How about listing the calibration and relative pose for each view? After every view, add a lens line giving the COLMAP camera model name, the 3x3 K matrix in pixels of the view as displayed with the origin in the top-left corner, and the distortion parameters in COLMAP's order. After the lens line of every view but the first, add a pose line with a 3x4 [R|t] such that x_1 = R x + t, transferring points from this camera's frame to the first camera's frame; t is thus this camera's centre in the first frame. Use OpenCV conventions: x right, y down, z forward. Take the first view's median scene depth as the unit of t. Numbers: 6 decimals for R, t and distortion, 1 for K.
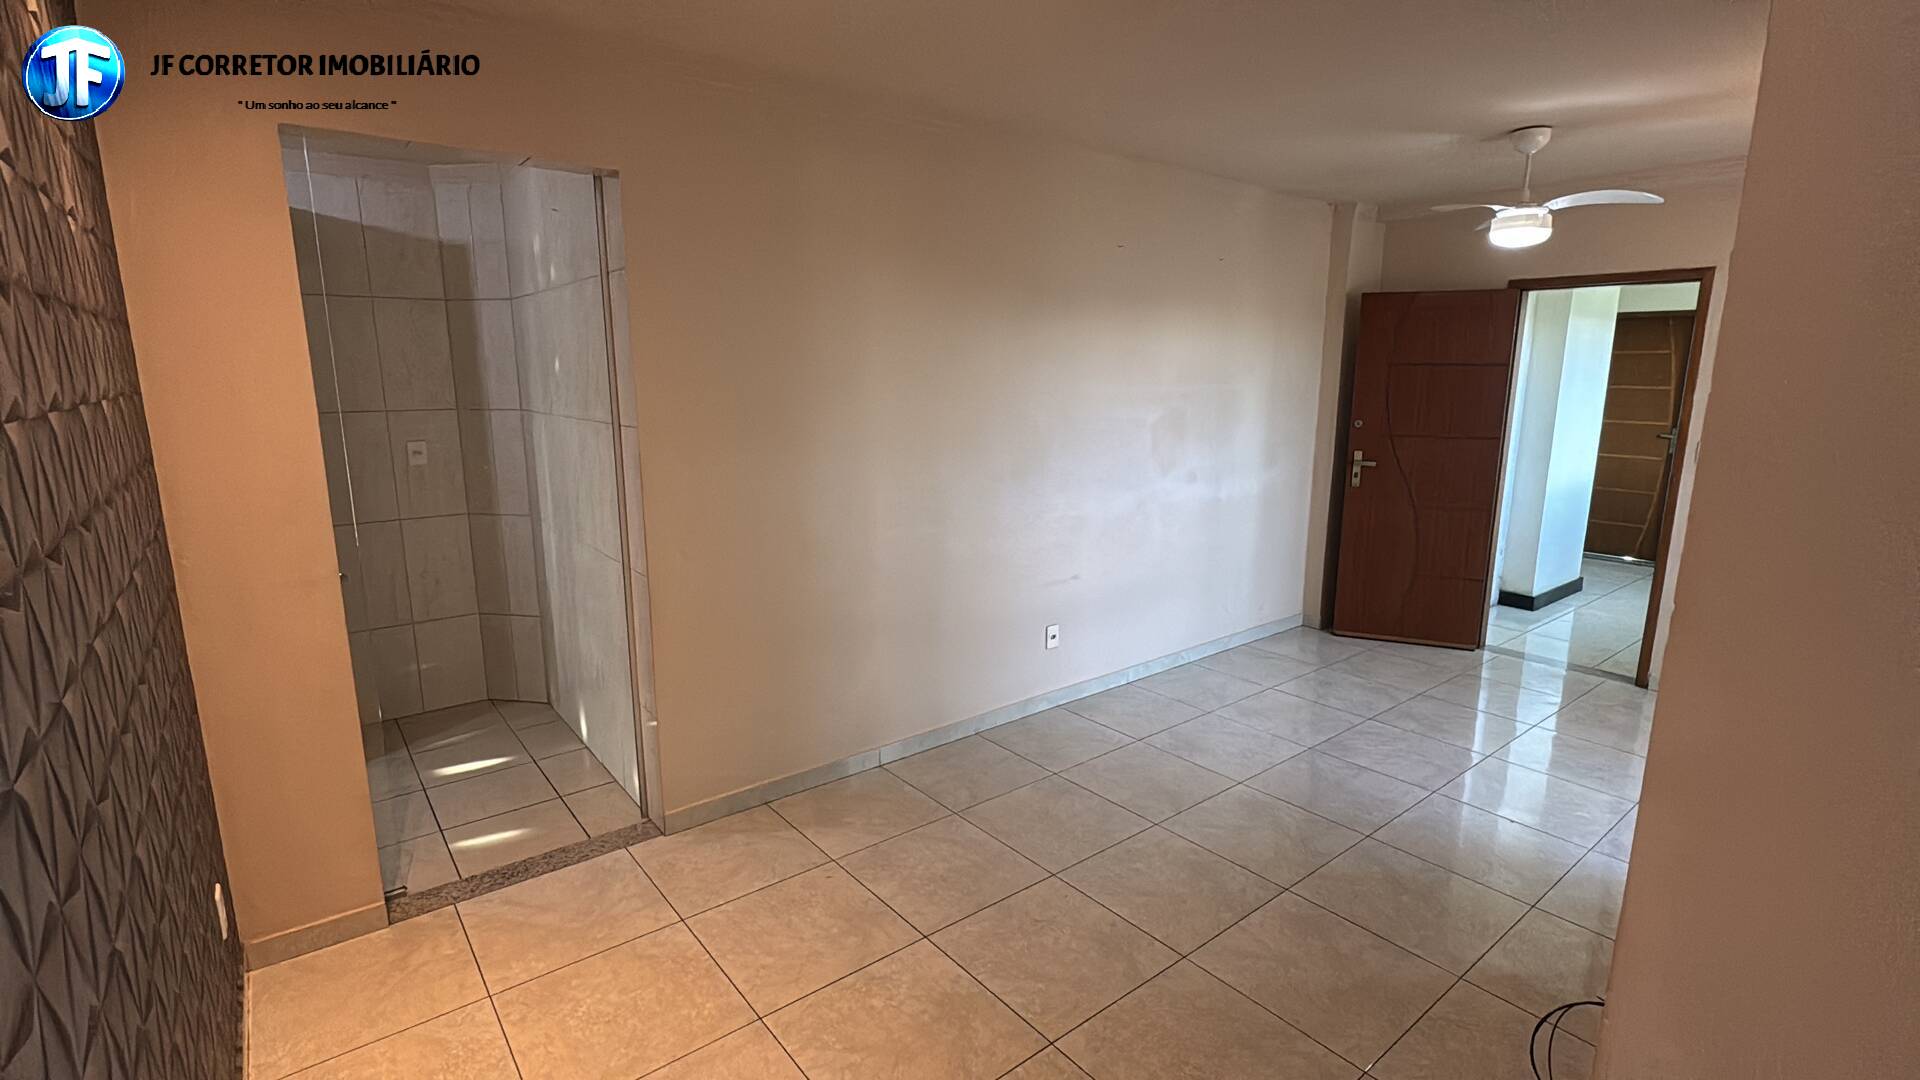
lens RADIAL K [[874.7, 0, 960.0], [0, 874.7, 540.0], [0, 0, 1]] dist [-0.003615, 0.000483]
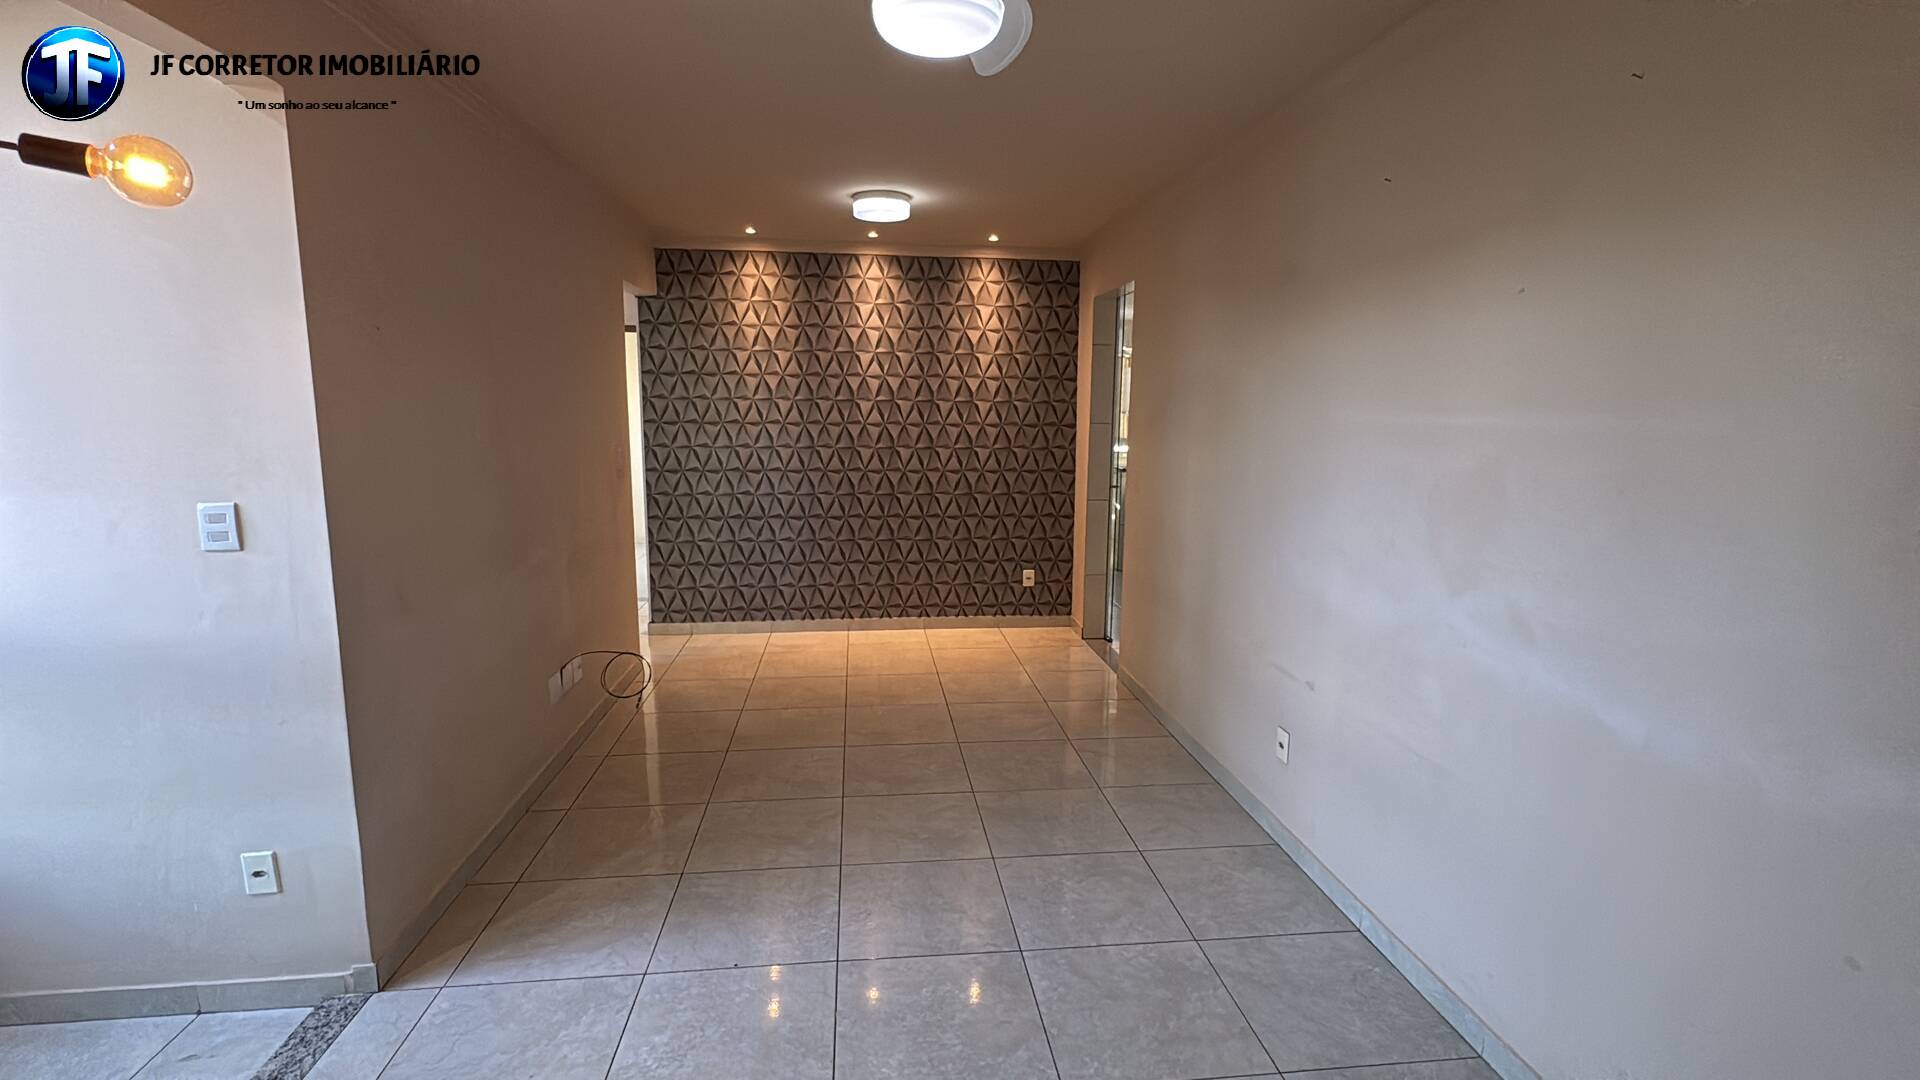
lens RADIAL K [[874.7, 0, 960.0], [0, 874.7, 540.0], [0, 0, 1]] dist [-0.003615, 0.000483]
pose [[-0.528827, 0.120655, -0.840110, 0.963603], [-0.174812, 0.953136, 0.246927, -0.215160], [0.830532, 0.277443, -0.482952, 1.219395]]
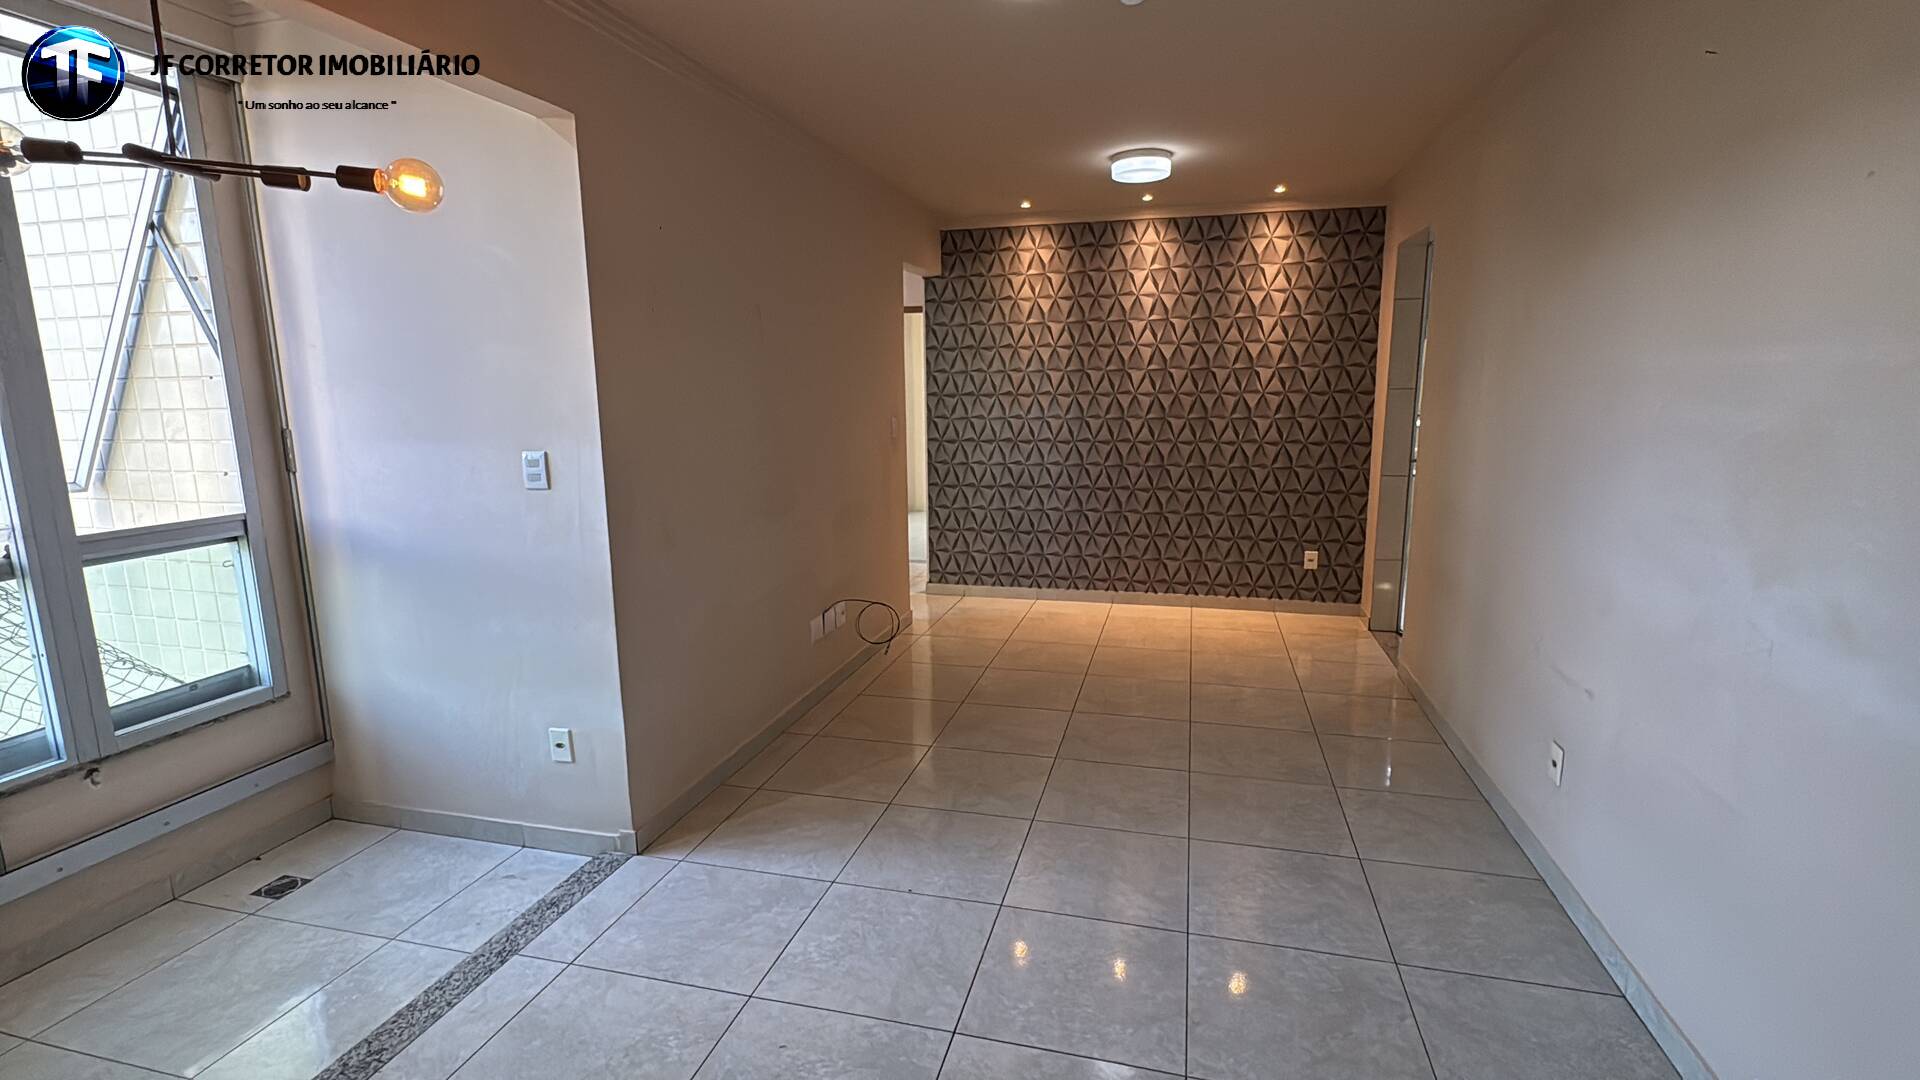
lens RADIAL K [[874.7, 0, 960.0], [0, 874.7, 540.0], [0, 0, 1]] dist [-0.003615, 0.000483]
pose [[-0.802596, 0.108659, -0.586543, 0.890502], [-0.107208, 0.940985, 0.321020, -0.215426], [0.586810, 0.320531, -0.743582, 1.307793]]
